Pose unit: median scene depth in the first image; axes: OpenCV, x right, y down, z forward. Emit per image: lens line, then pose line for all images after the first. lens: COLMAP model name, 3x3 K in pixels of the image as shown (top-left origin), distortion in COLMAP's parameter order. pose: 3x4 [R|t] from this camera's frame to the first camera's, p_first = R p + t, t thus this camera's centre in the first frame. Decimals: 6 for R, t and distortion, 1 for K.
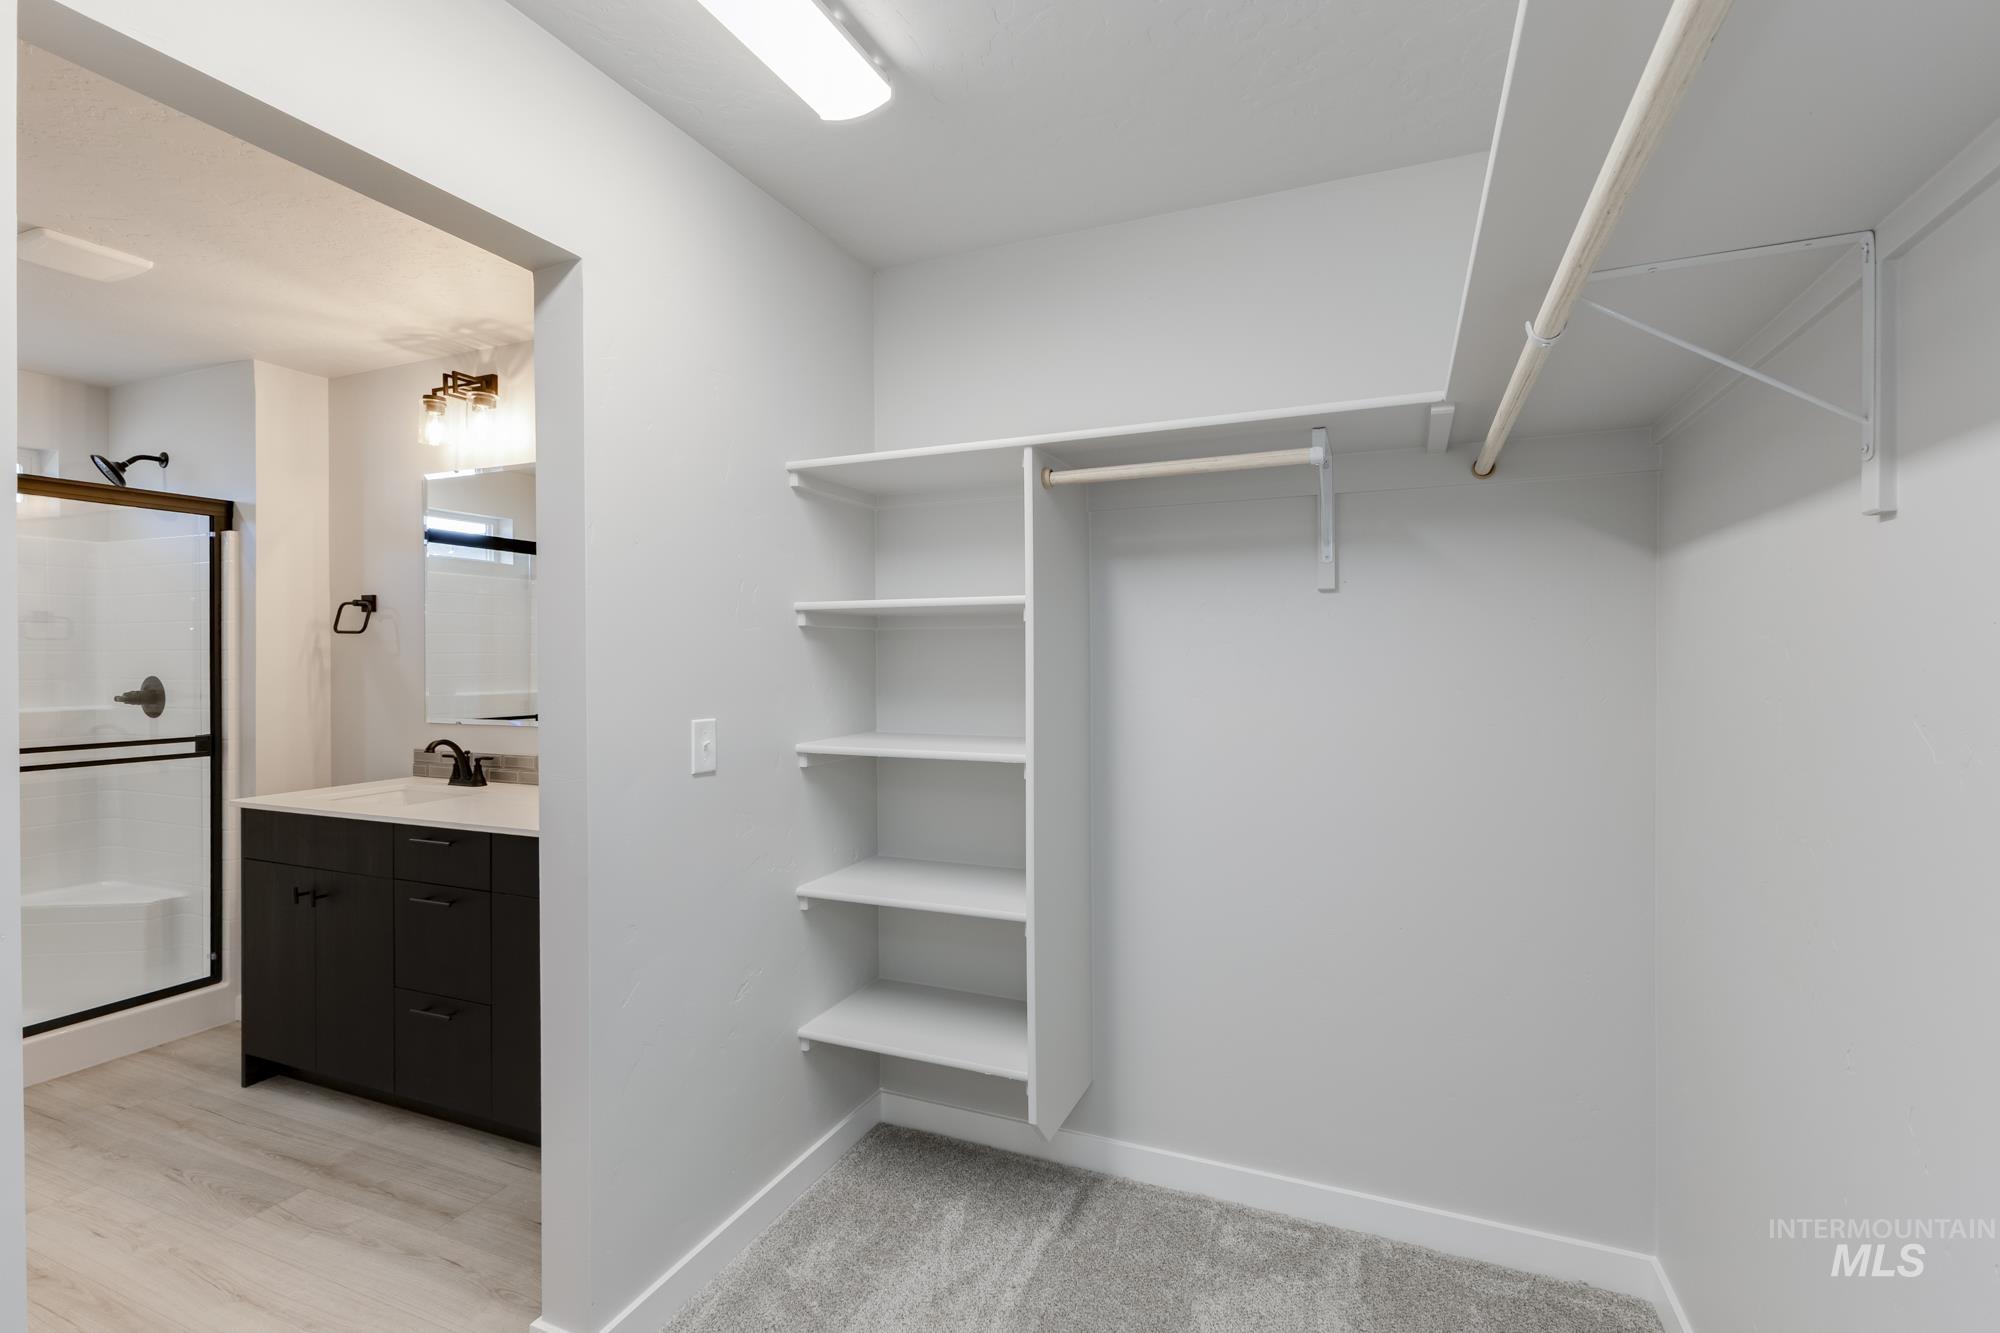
lens RADIAL K [[897.3, 0, 1000.8], [0, 897.3, 659.4], [0, 0, 1]] dist [0.014264, -0.004116]
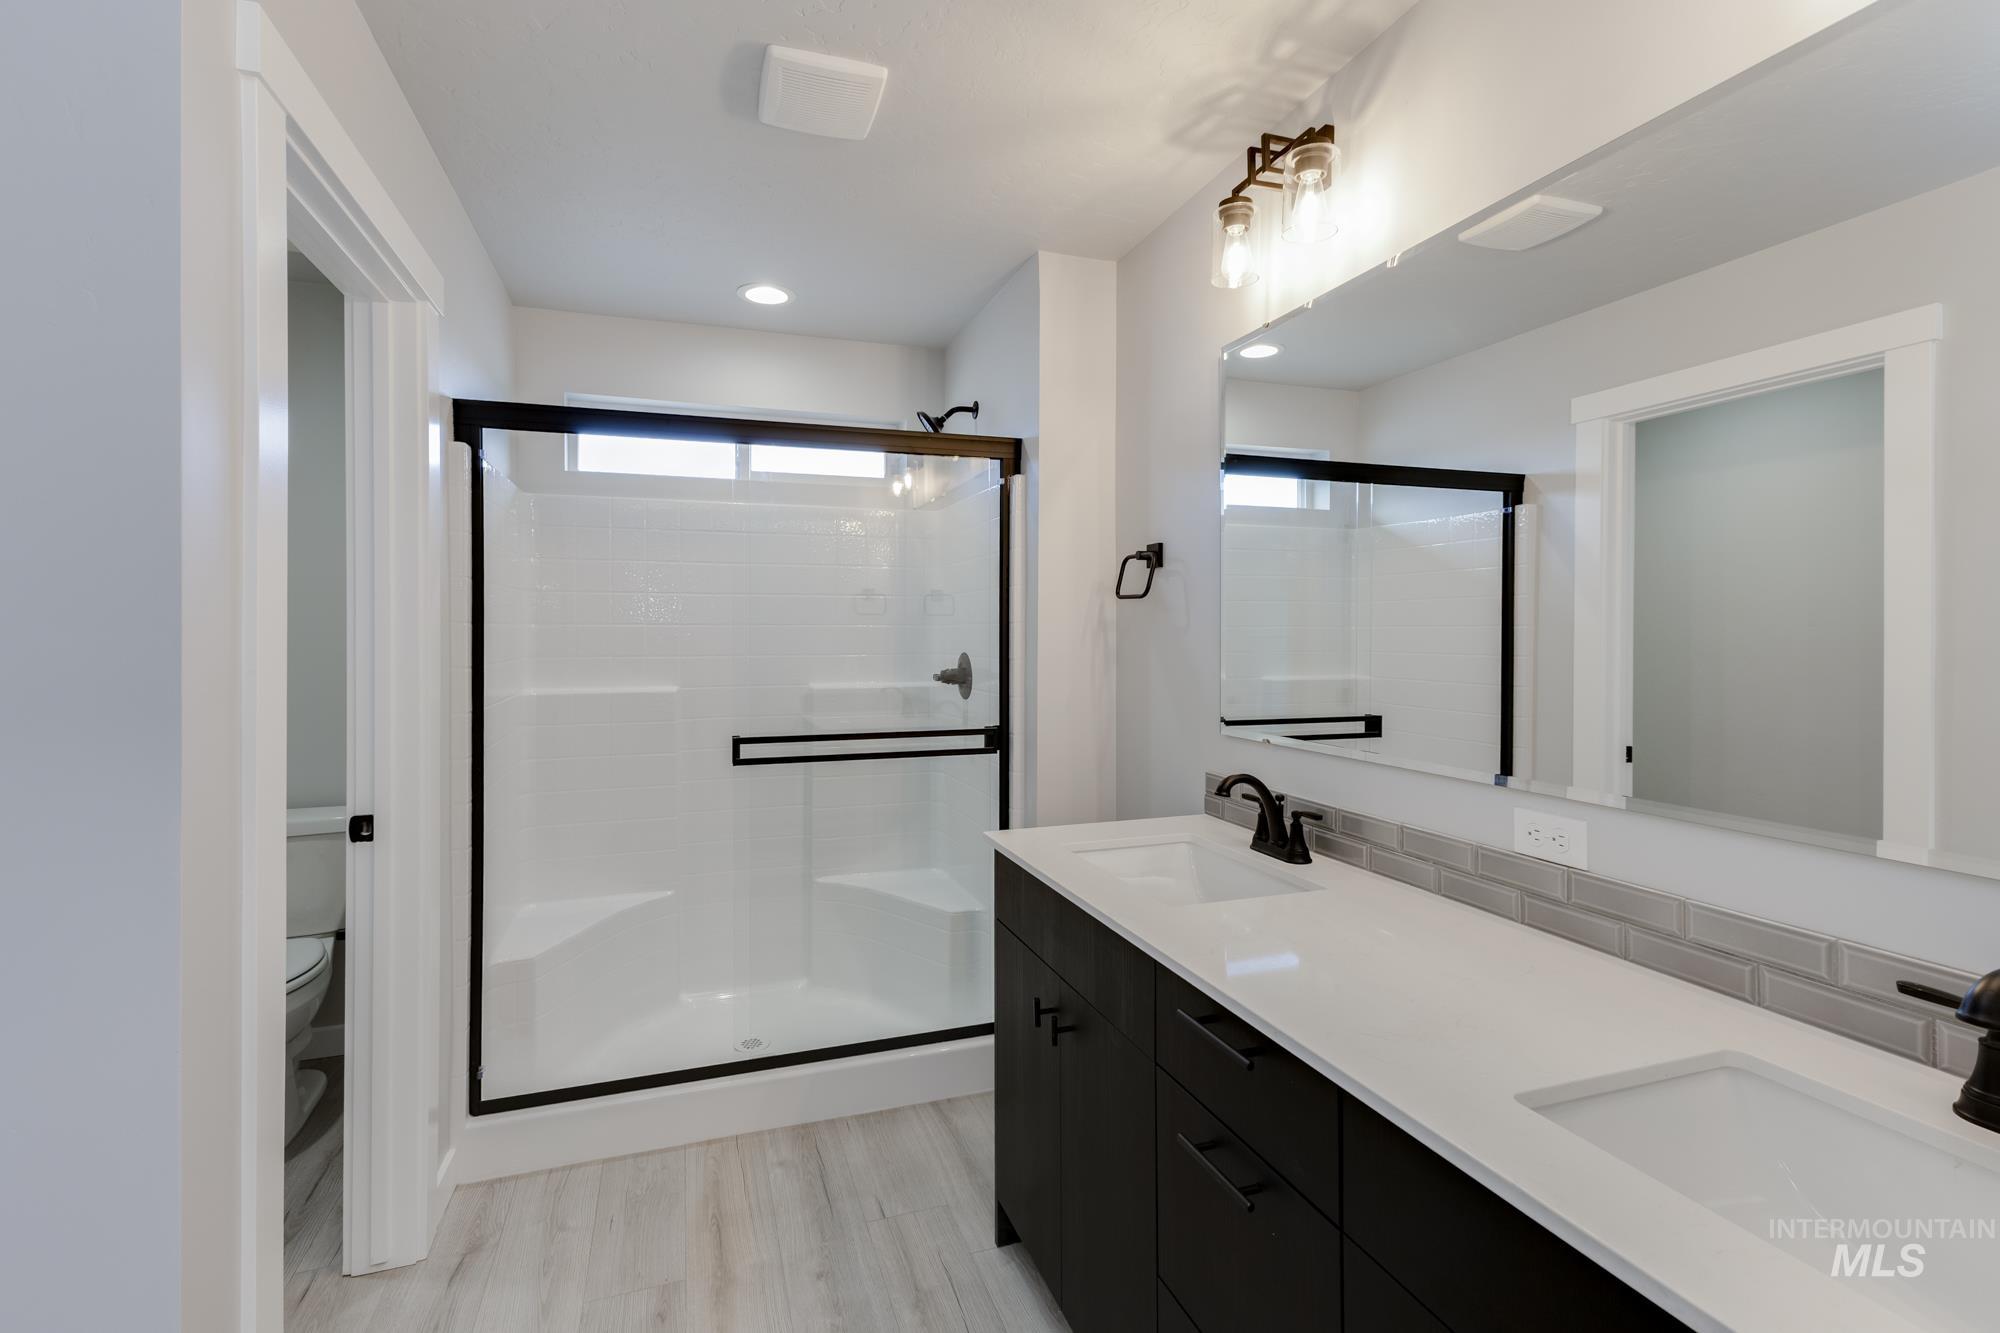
lens RADIAL K [[908.0, 0, 1022.7], [0, 908.0, 644.3], [0, 0, 1]] dist [0.015066, -0.000242]
pose [[0.694926, 0.010126, -0.719010, -0.274181], [-0.002240, 0.999926, 0.011918, -0.000951], [0.719078, -0.006671, 0.694897, 0.454163]]
